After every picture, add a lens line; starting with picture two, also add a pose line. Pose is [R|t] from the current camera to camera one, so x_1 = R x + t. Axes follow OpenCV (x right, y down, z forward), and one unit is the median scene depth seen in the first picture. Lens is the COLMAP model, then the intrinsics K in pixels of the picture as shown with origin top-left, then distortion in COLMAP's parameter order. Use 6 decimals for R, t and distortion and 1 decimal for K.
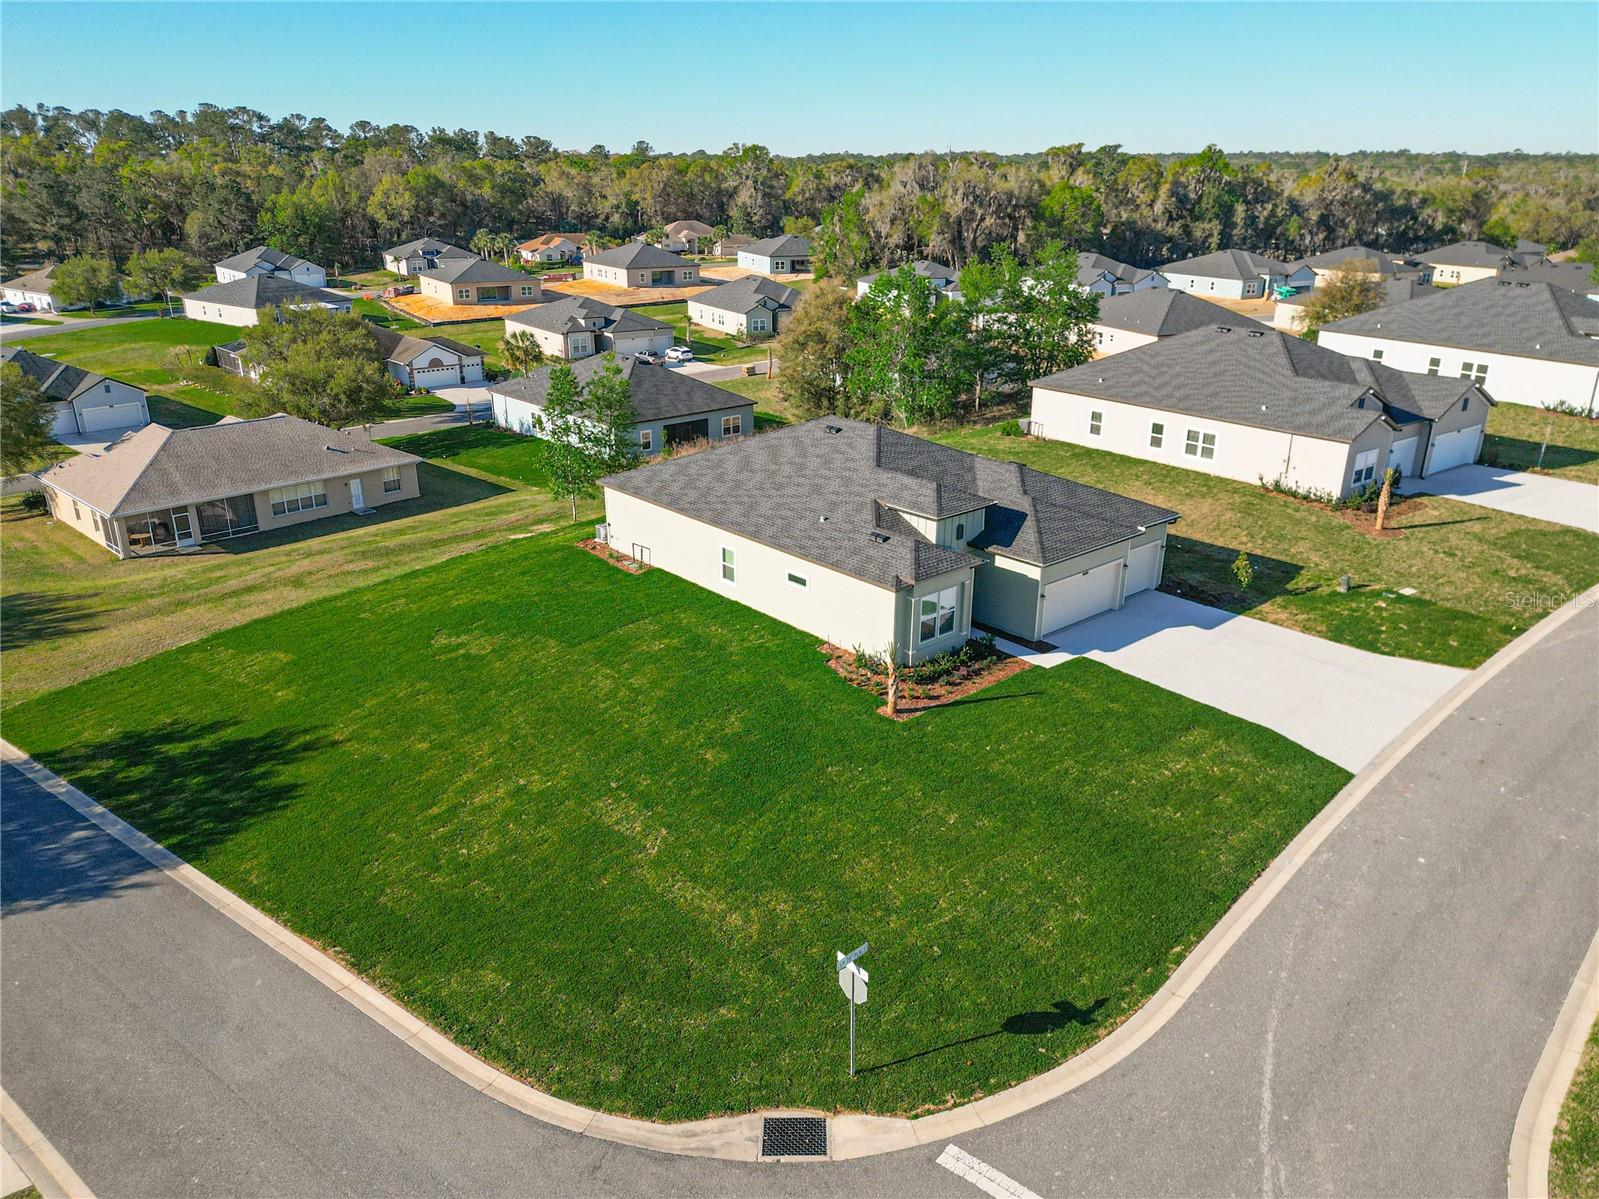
lens RADIAL K [[1162.8, 0, 799.5], [0, 1162.8, 599.5], [0, 0, 1]] dist [0.074322, -0.063289]
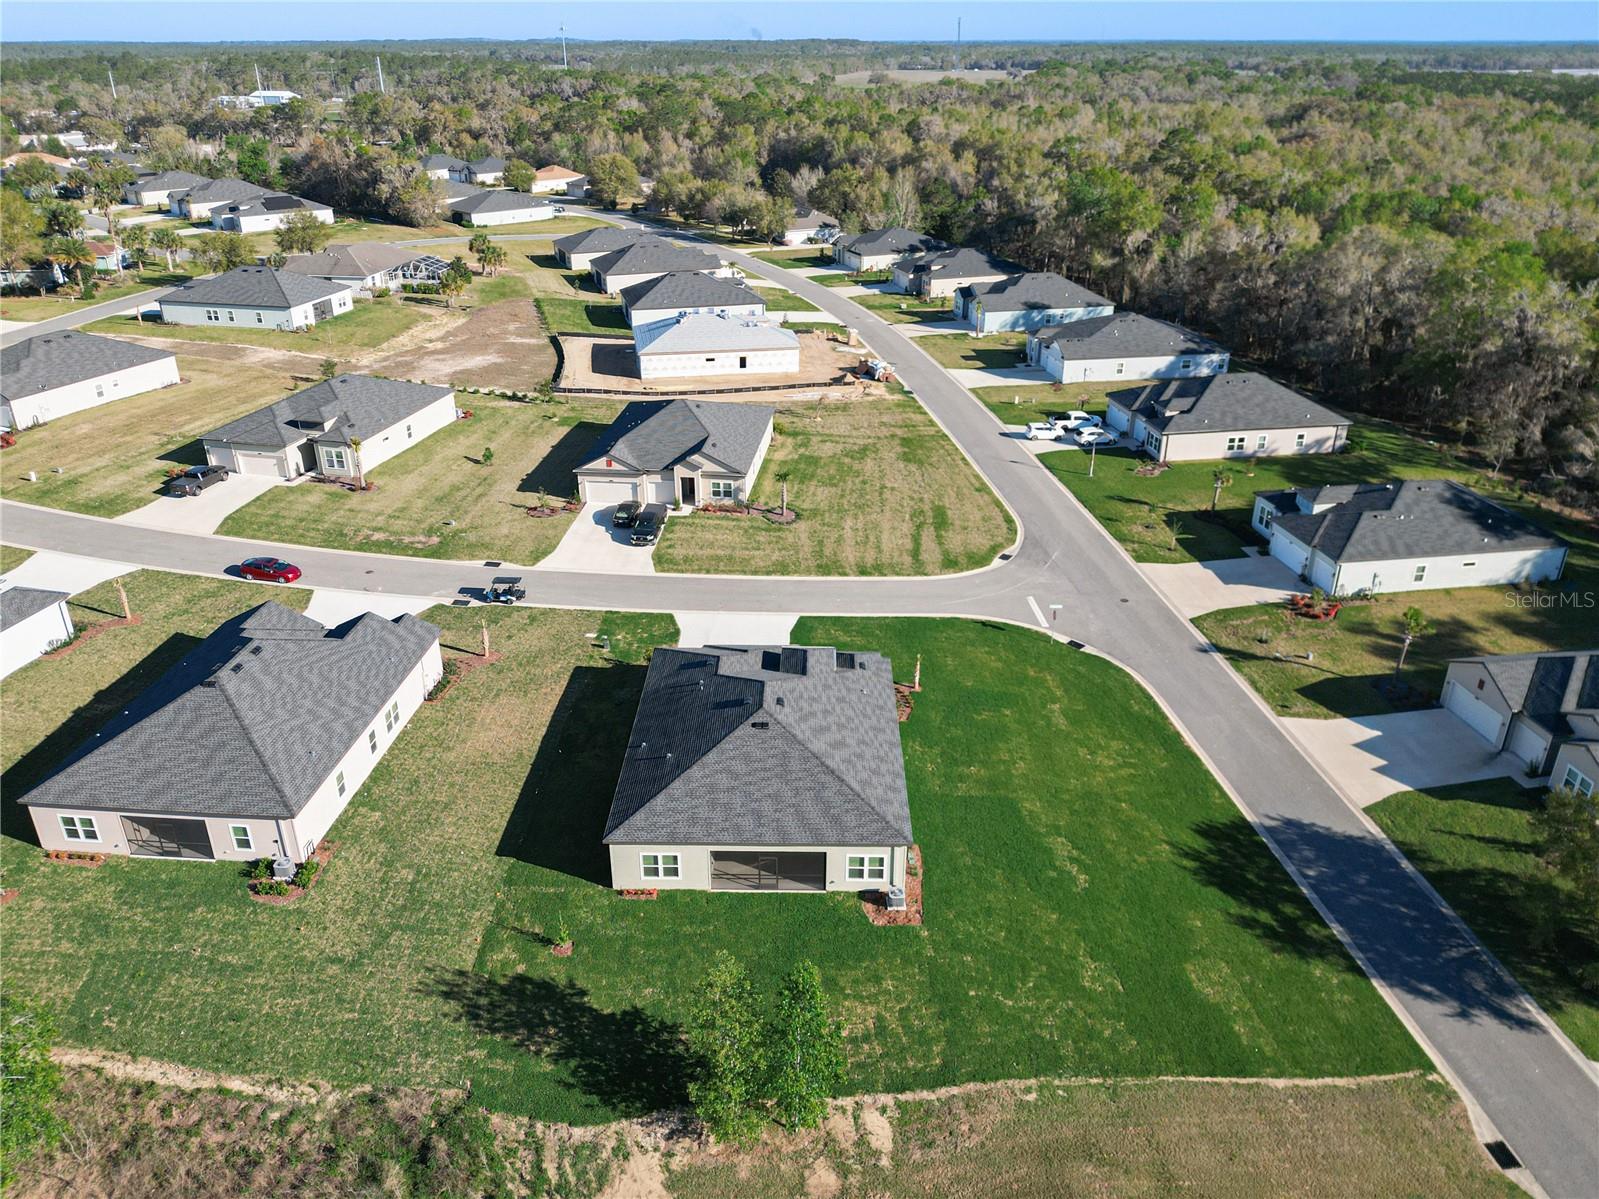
lens RADIAL K [[1137.7, 0, 790.4], [0, 1137.7, 643.5], [0, 0, 1]] dist [0.051631, -0.067742]
pose [[-0.742602, -0.309313, 0.594027, -0.551654], [0.234812, 0.710414, 0.663457, -0.802511], [-0.627221, 0.632169, -0.454924, 1.201545]]
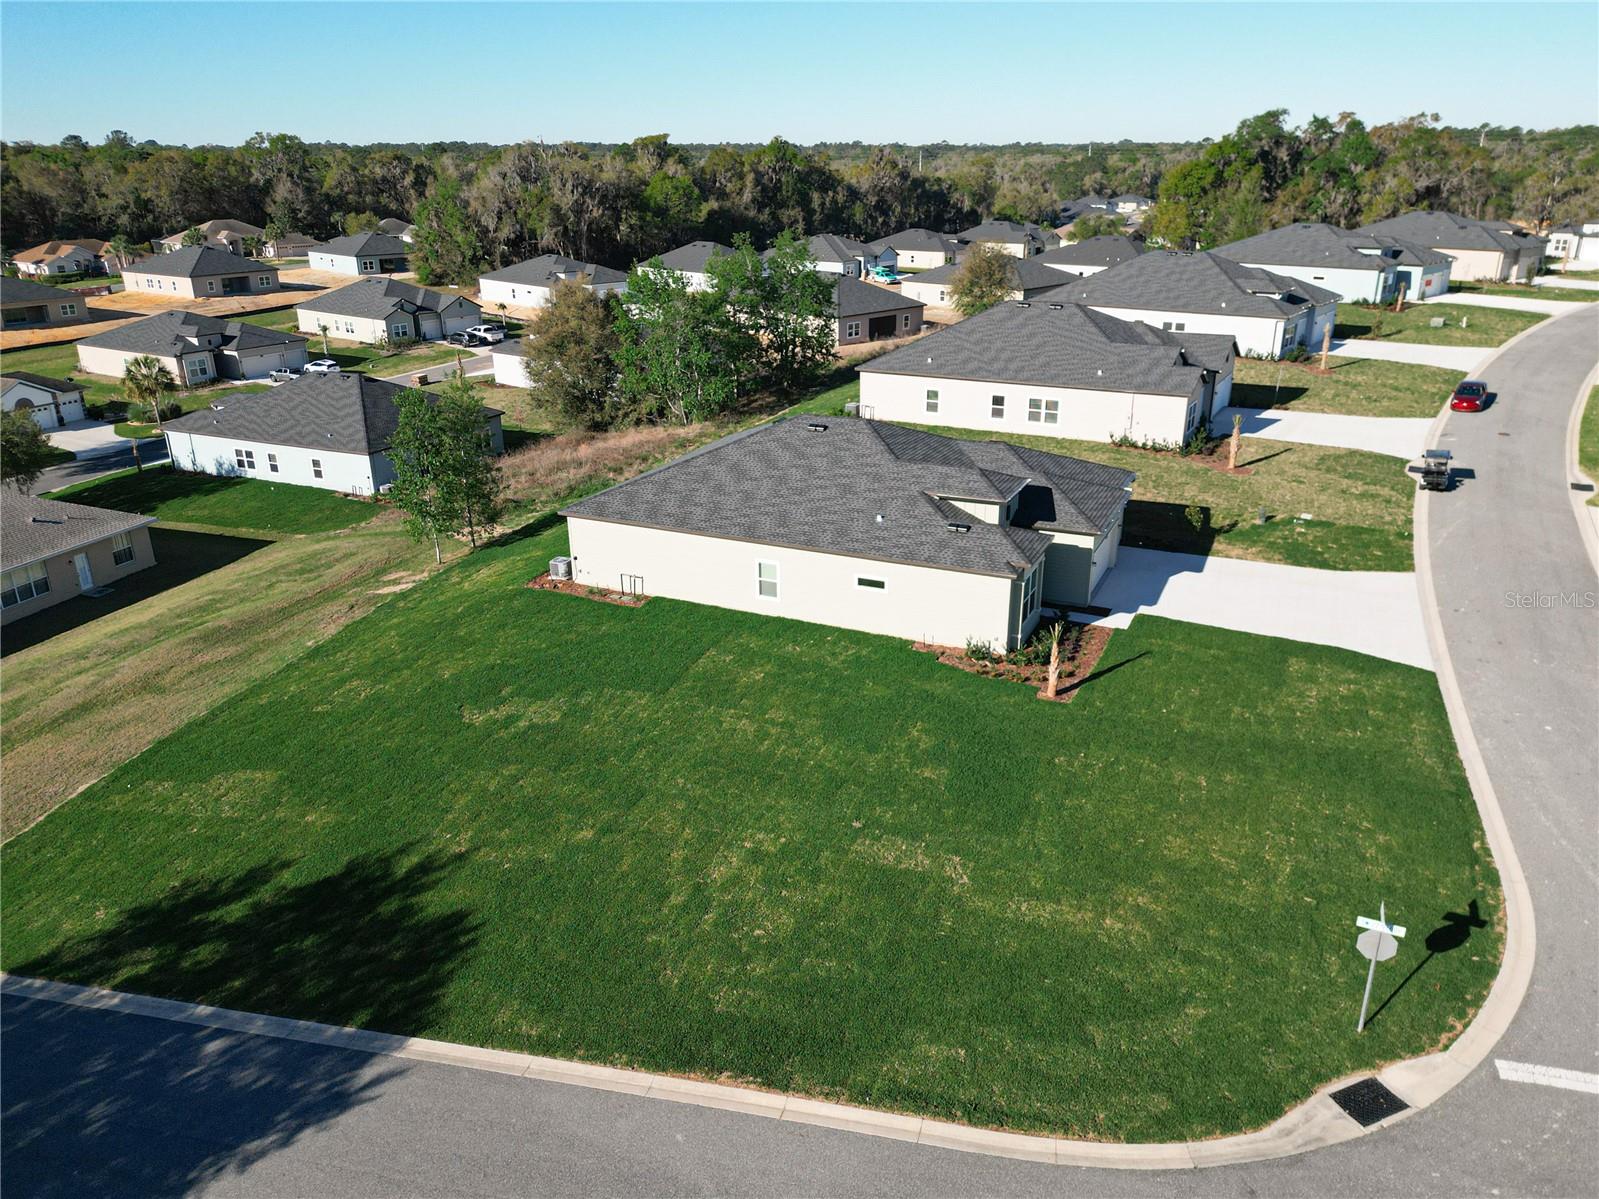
lens RADIAL K [[1162.5, 0, 806.5], [0, 1162.5, 594.8], [0, 0, 1]] dist [0.055956, -0.057755]
pose [[0.913513, -0.153669, 0.376669, -0.291882], [0.151820, 0.987796, 0.034790, -0.034446], [-0.377418, 0.025405, 0.925694, 0.083704]]
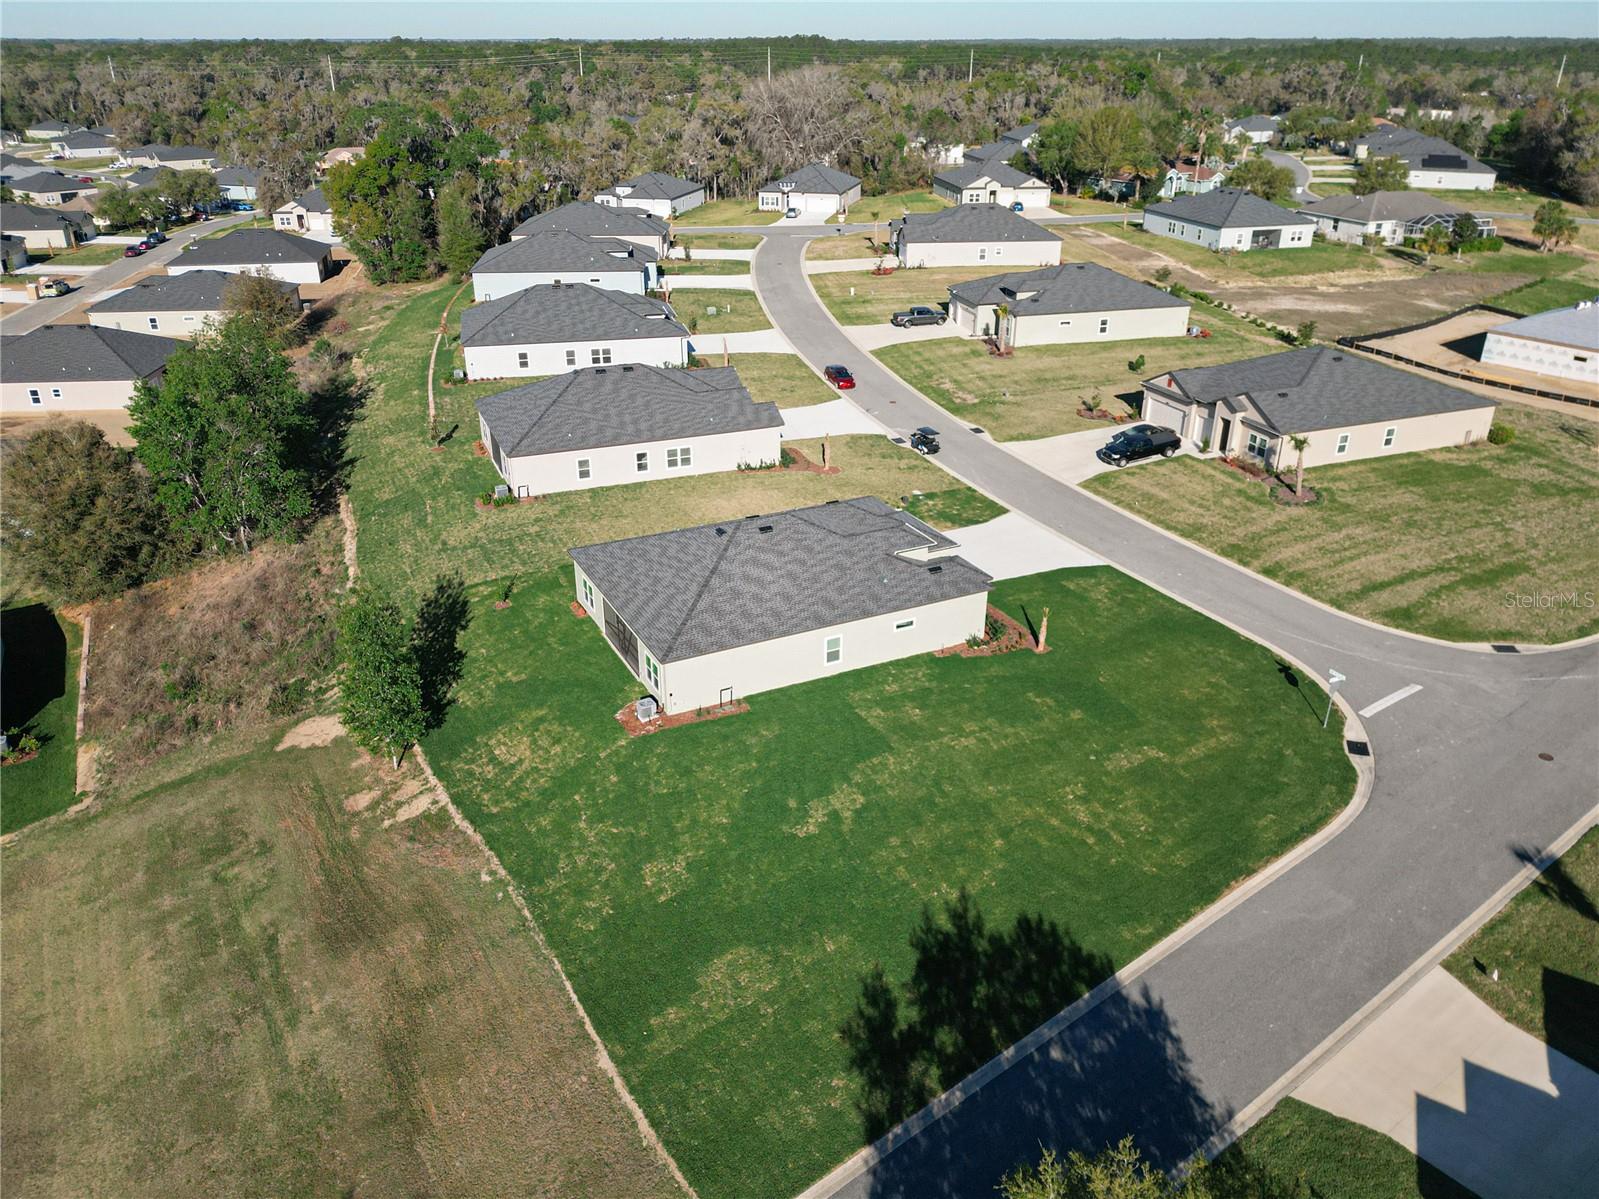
lens RADIAL K [[1162.5, 0, 806.5], [0, 1162.5, 594.8], [0, 0, 1]] dist [0.055956, -0.057755]
pose [[0.241078, -0.415293, 0.877162, -0.866076], [0.333549, 0.884218, 0.326961, -0.380835], [-0.911387, 0.213753, 0.351686, 0.422740]]
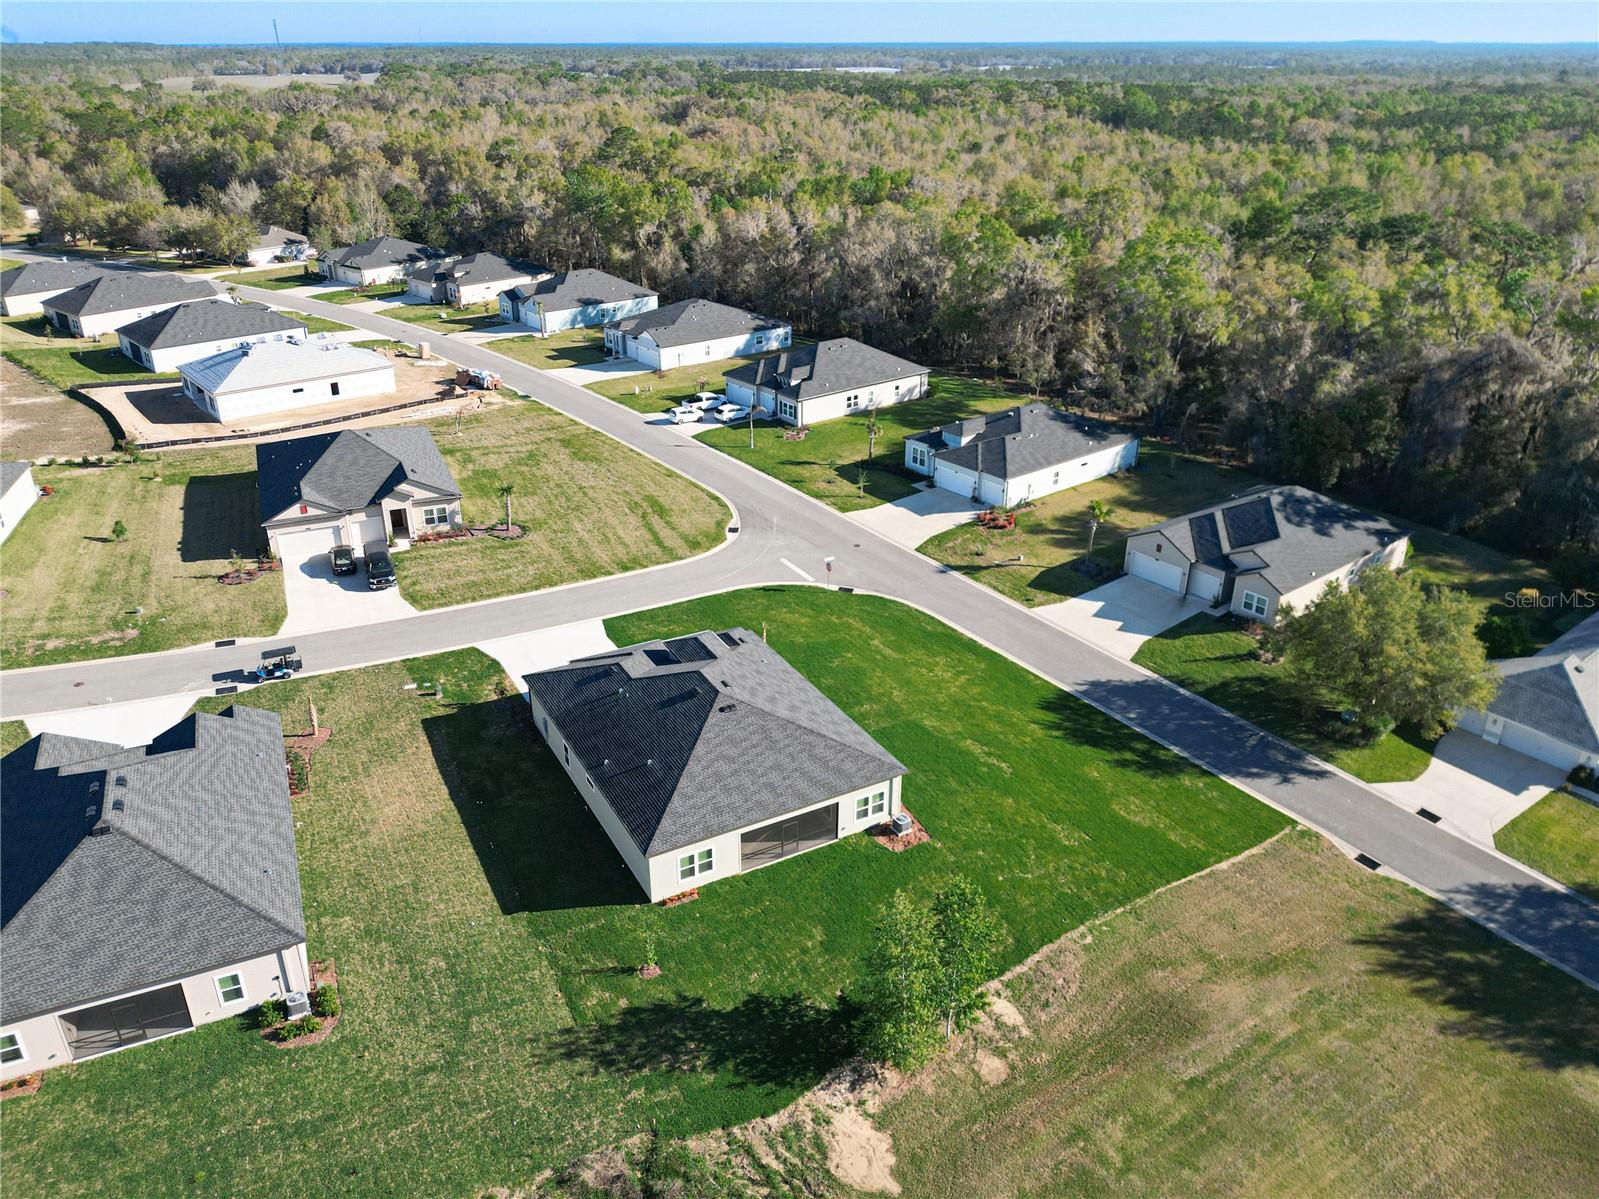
lens RADIAL K [[1137.7, 0, 790.4], [0, 1137.7, 643.5], [0, 0, 1]] dist [0.051631, -0.067742]
pose [[-0.975551, -0.099138, 0.196143, -0.228147], [0.079263, 0.673703, 0.734740, -0.878697], [-0.204983, 0.732323, -0.649373, 1.409307]]
